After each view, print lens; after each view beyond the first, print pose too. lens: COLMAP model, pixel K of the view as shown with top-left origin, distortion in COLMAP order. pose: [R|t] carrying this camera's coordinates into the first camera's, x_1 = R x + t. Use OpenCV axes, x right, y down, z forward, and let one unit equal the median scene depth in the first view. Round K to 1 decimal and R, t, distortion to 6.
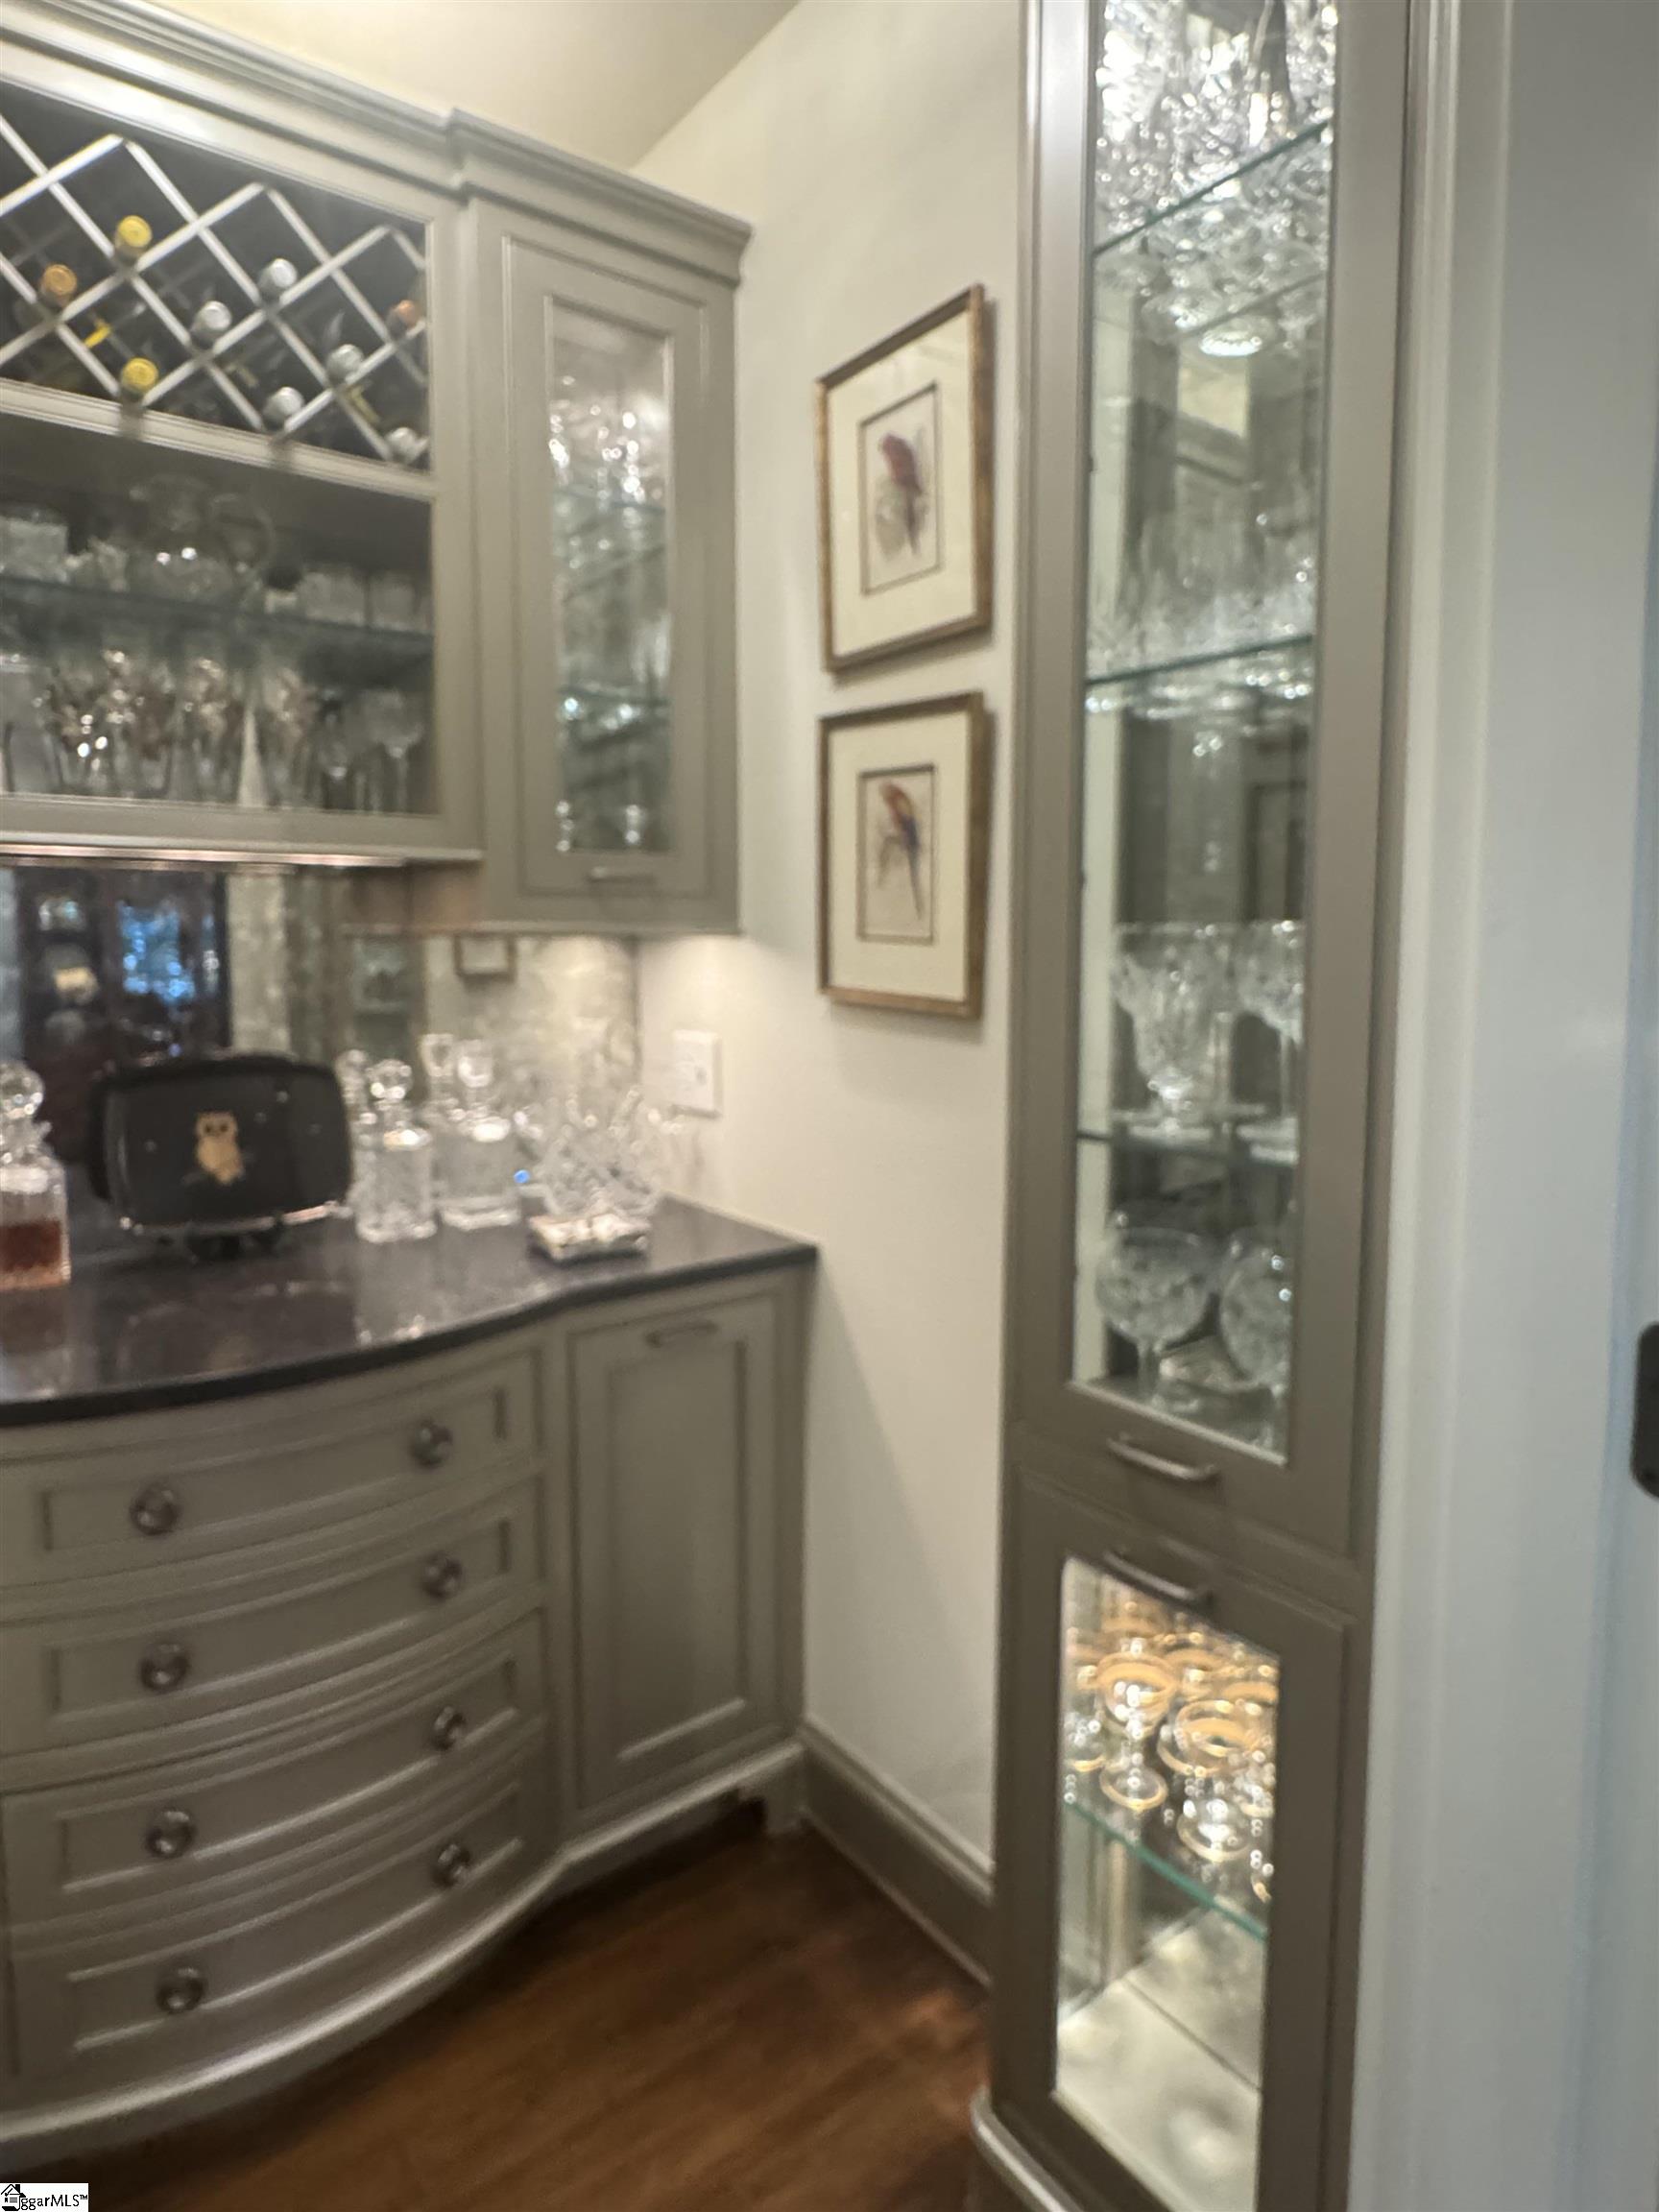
lens RADIAL K [[1270.4, 0, 838.5], [0, 1270.4, 1040.8], [0, 0, 1]] dist [-0.003910, -0.002716]
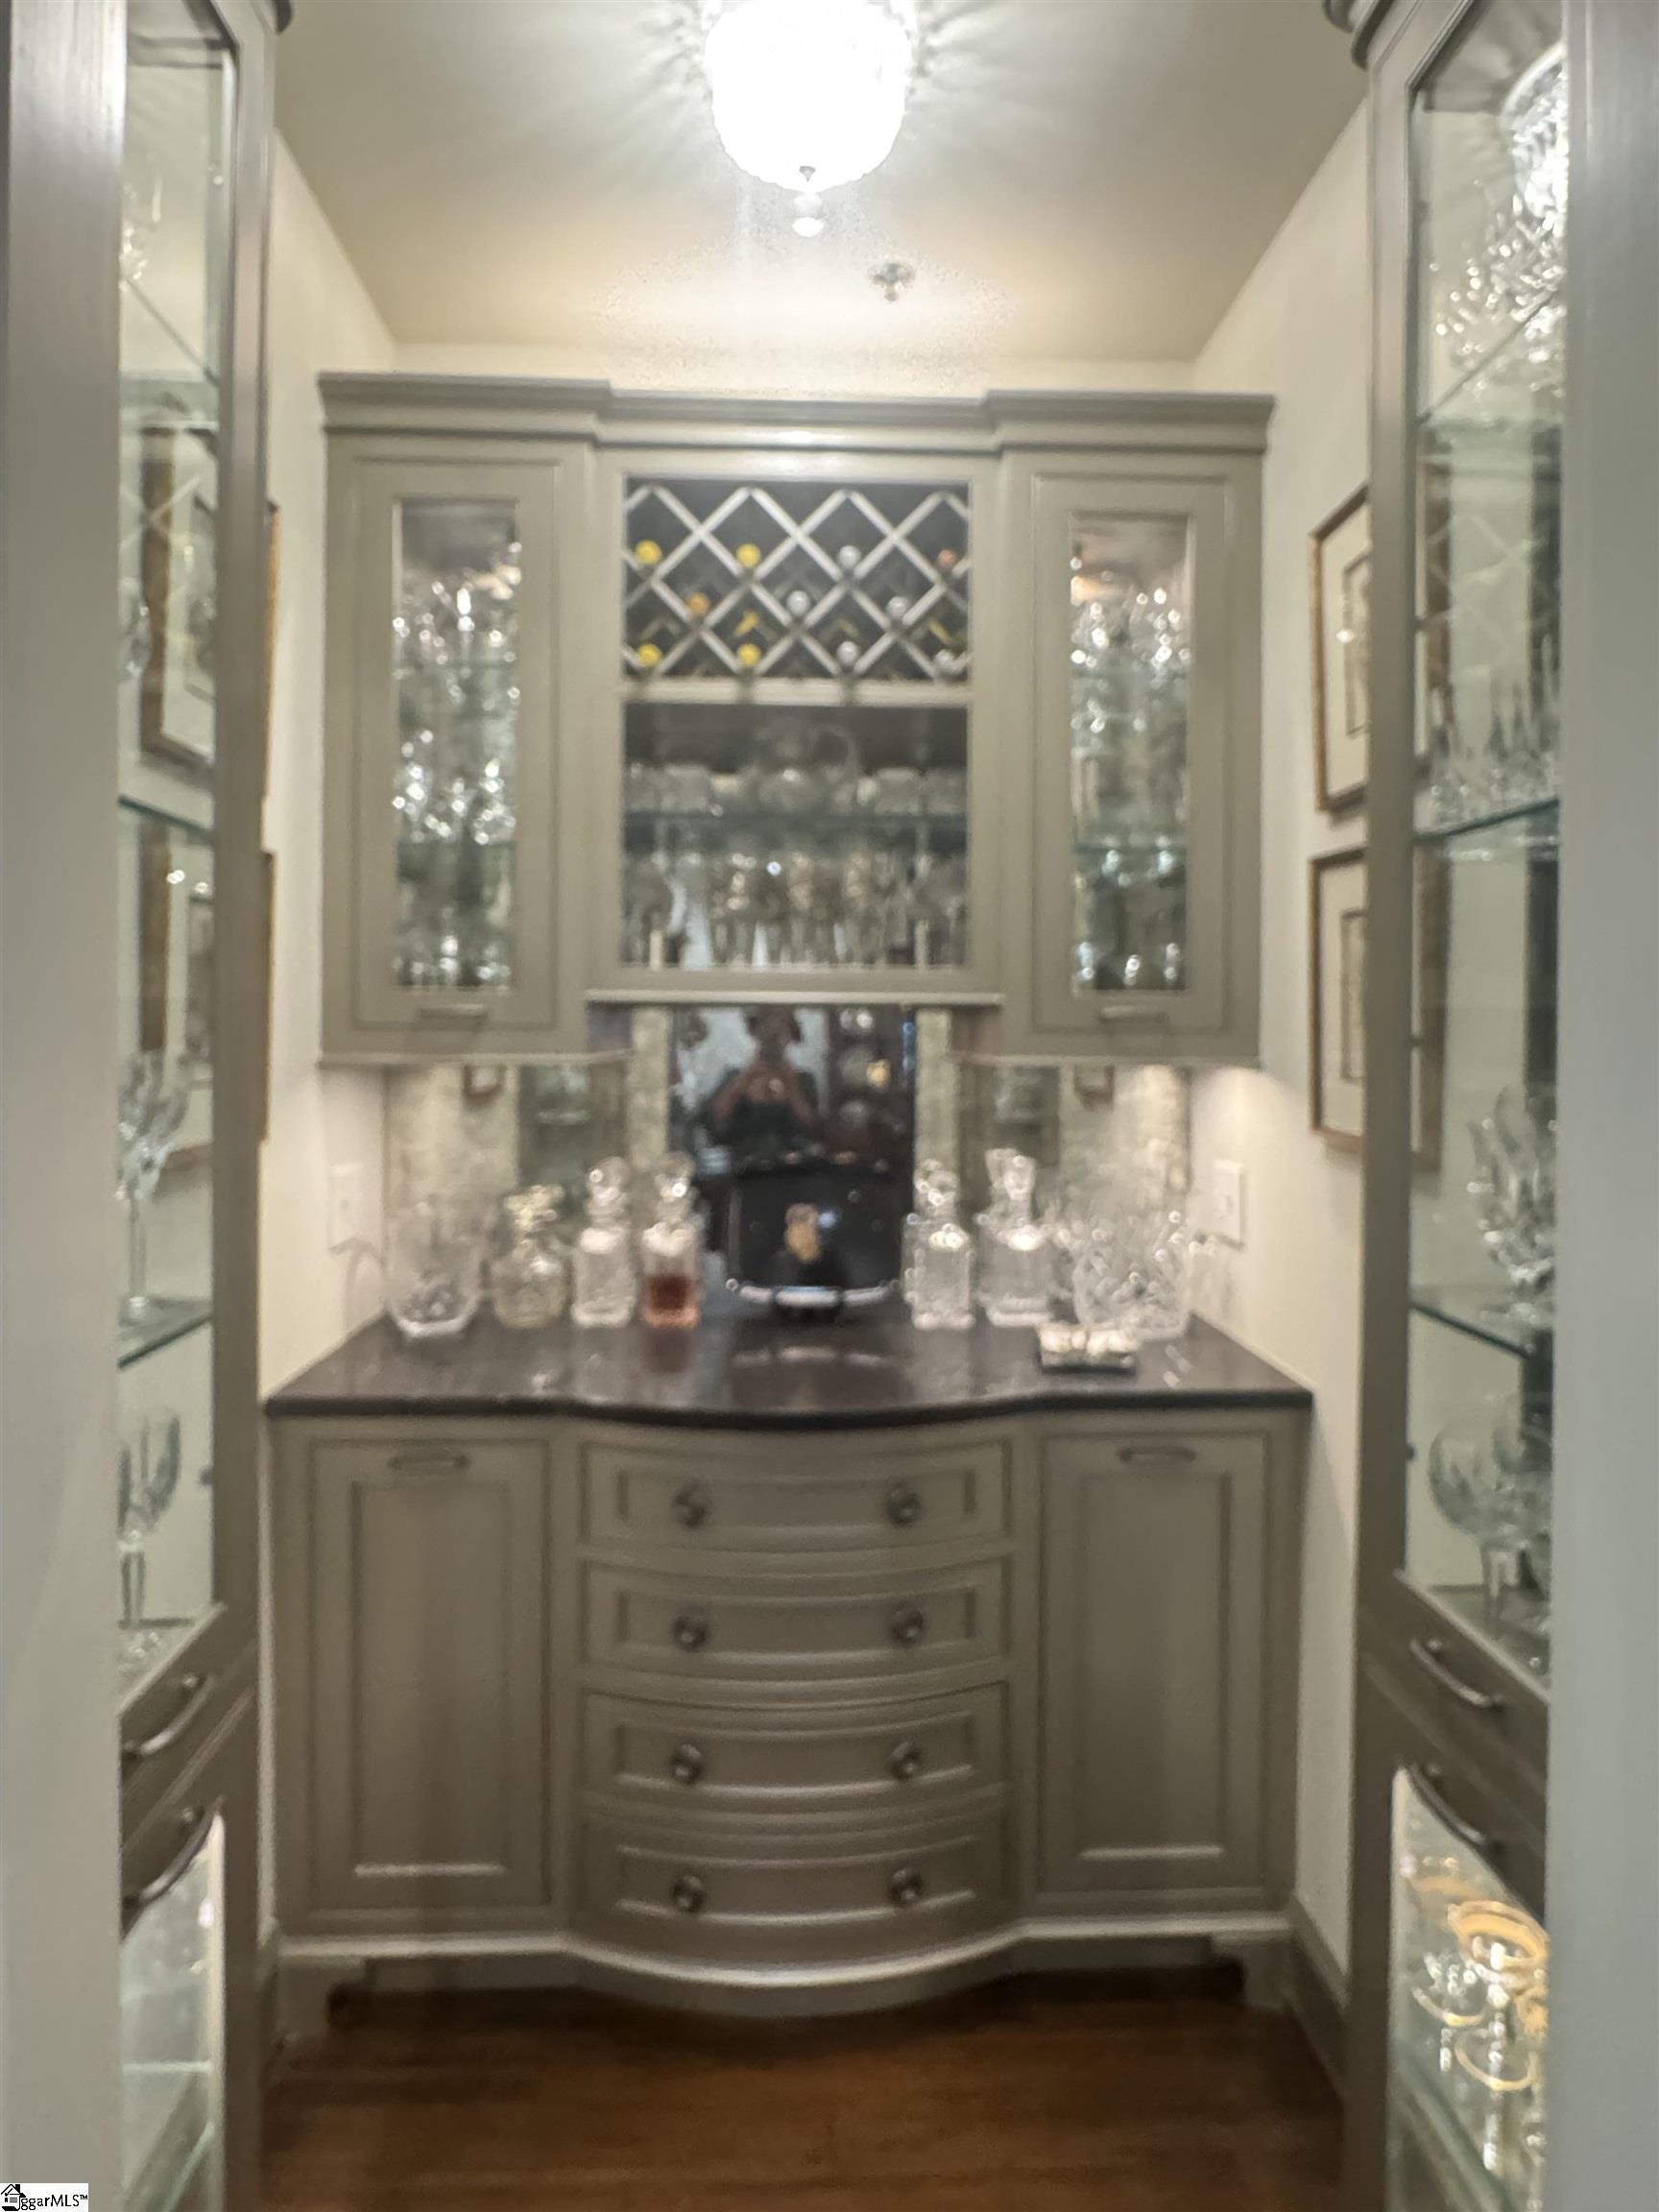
lens RADIAL K [[1270.4, 0, 838.5], [0, 1270.4, 1040.8], [0, 0, 1]] dist [-0.003910, -0.002716]
pose [[0.818425, 0.010749, -0.574513, 0.272095], [-0.054320, 0.996795, -0.058732, -0.033940], [0.572040, 0.079276, 0.816386, -0.022668]]
